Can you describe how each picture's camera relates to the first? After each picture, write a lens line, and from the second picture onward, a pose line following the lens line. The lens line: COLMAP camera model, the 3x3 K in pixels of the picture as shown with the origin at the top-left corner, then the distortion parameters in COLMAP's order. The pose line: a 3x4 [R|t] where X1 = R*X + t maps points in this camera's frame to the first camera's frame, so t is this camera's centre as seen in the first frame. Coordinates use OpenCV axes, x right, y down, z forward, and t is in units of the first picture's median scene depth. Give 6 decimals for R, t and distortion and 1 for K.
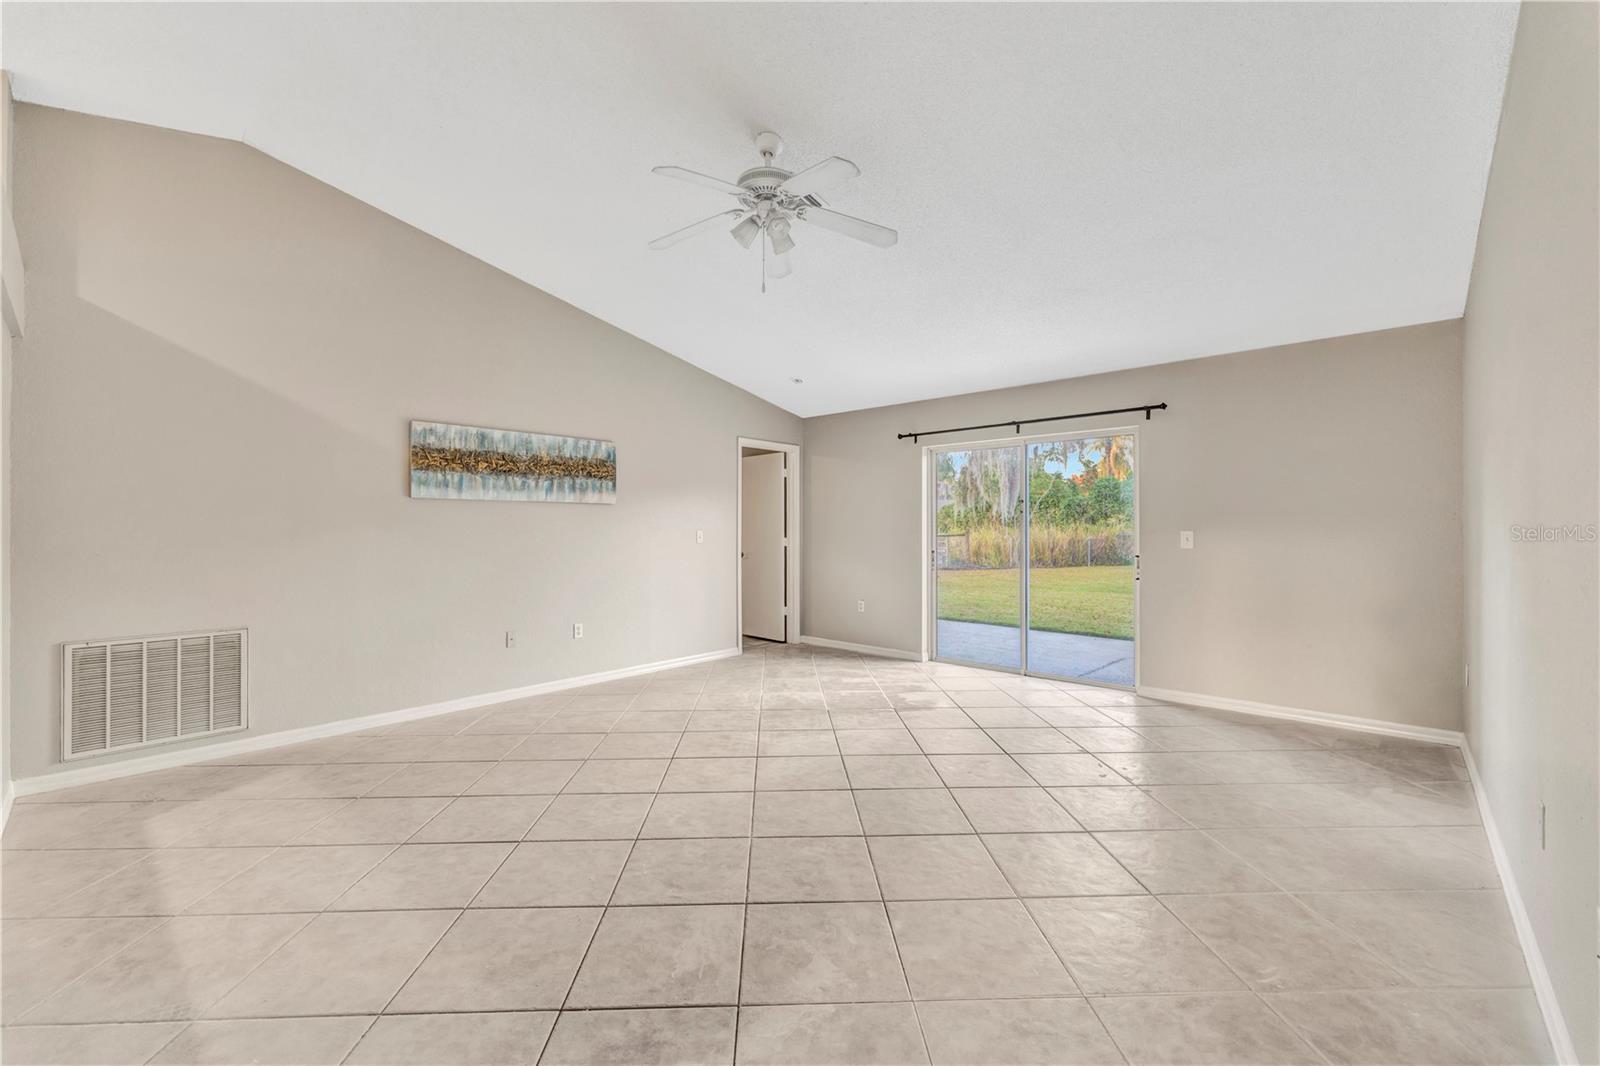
lens RADIAL K [[650.1, 0, 795.2], [0, 650.1, 527.7], [0, 0, 1]] dist [-0.001219, 0.000309]
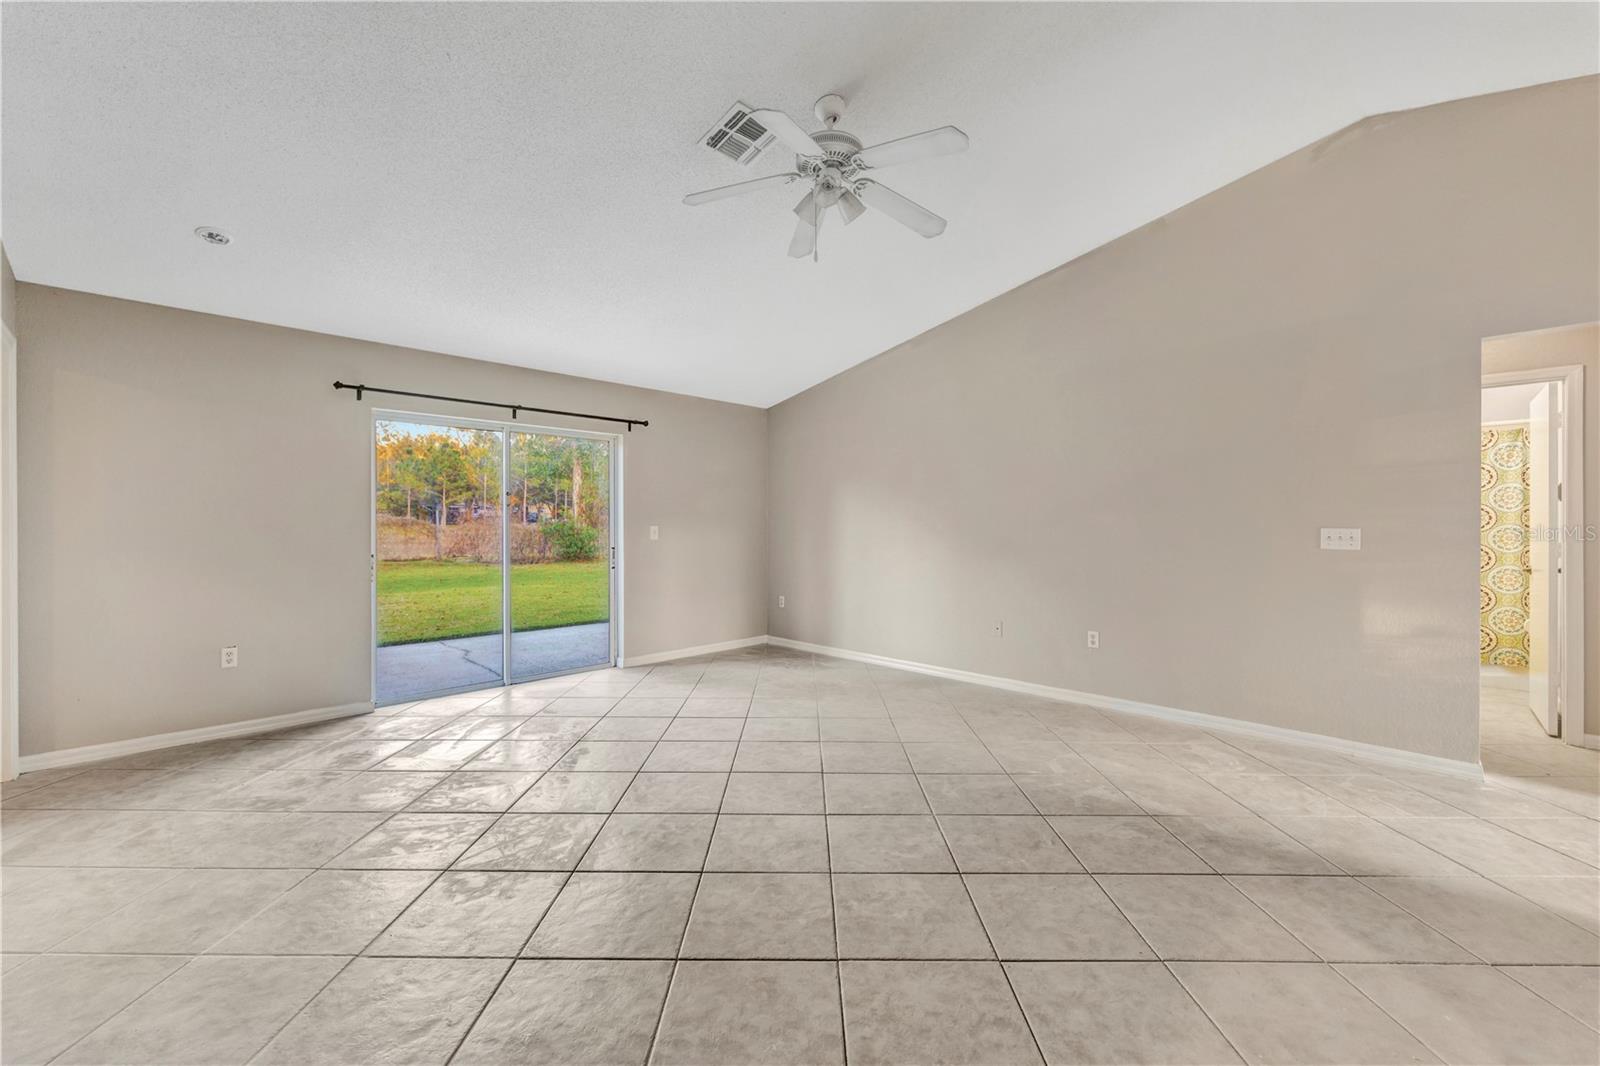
lens RADIAL K [[650.1, 0, 792.3], [0, 650.1, 528.9], [0, 0, 1]] dist [-0.001219, 0.000309]
pose [[0.039734, -0.007139, 0.999185, -0.634073], [-0.001651, 0.999973, 0.007211, 0.001761], [-0.999209, -0.001936, 0.039721, 0.665919]]
